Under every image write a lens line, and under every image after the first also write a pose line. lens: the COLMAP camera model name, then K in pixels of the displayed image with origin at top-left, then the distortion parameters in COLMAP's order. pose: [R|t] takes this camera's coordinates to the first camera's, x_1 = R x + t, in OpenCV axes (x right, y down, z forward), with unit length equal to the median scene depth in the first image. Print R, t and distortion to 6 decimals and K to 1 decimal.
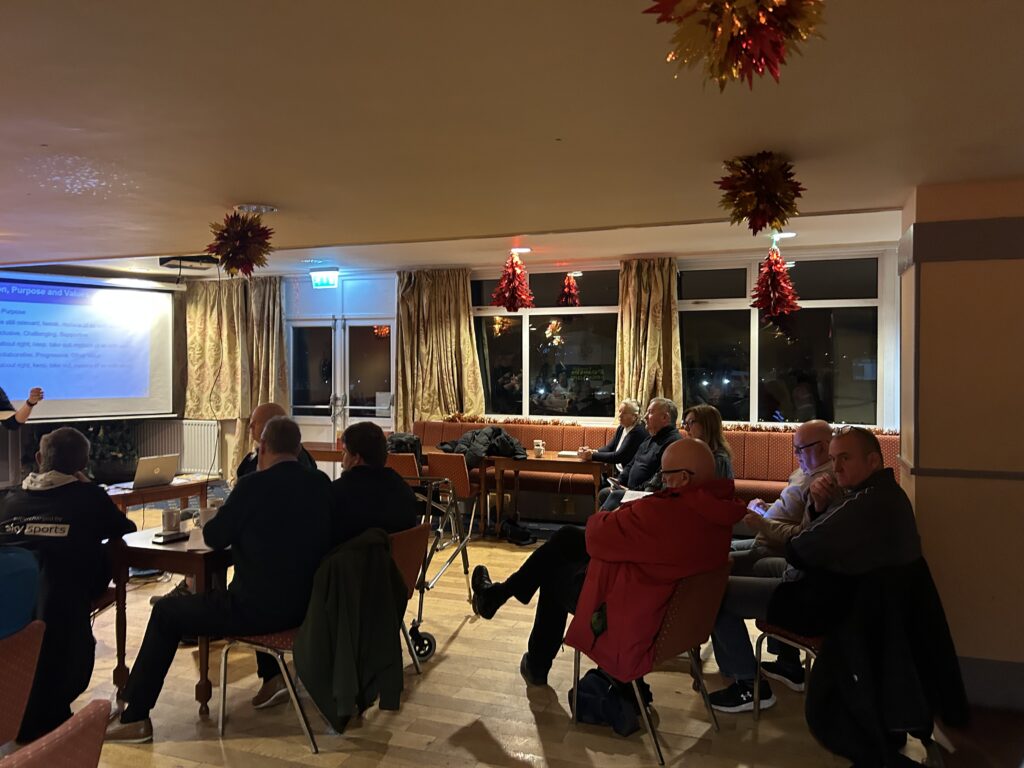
lens RADIAL K [[792.0, 0, 516.0], [0, 792.0, 378.3], [0, 0, 1]] dist [0.045830, -0.046526]
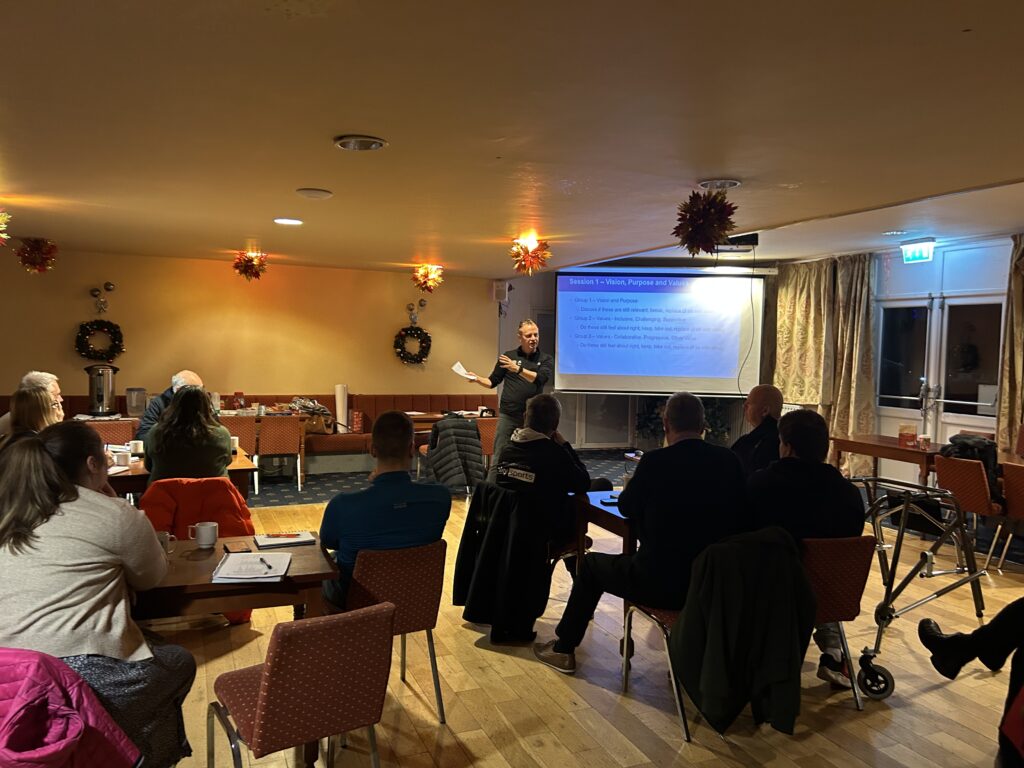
lens RADIAL K [[792.0, 0, 511.7], [0, 792.0, 389.1], [0, 0, 1]] dist [0.045830, -0.046526]
pose [[0.660216, 0.054774, -0.749076, 0.131214], [-0.033618, 0.998493, 0.043381, 0.002447], [0.750323, -0.003458, 0.661062, 0.083046]]
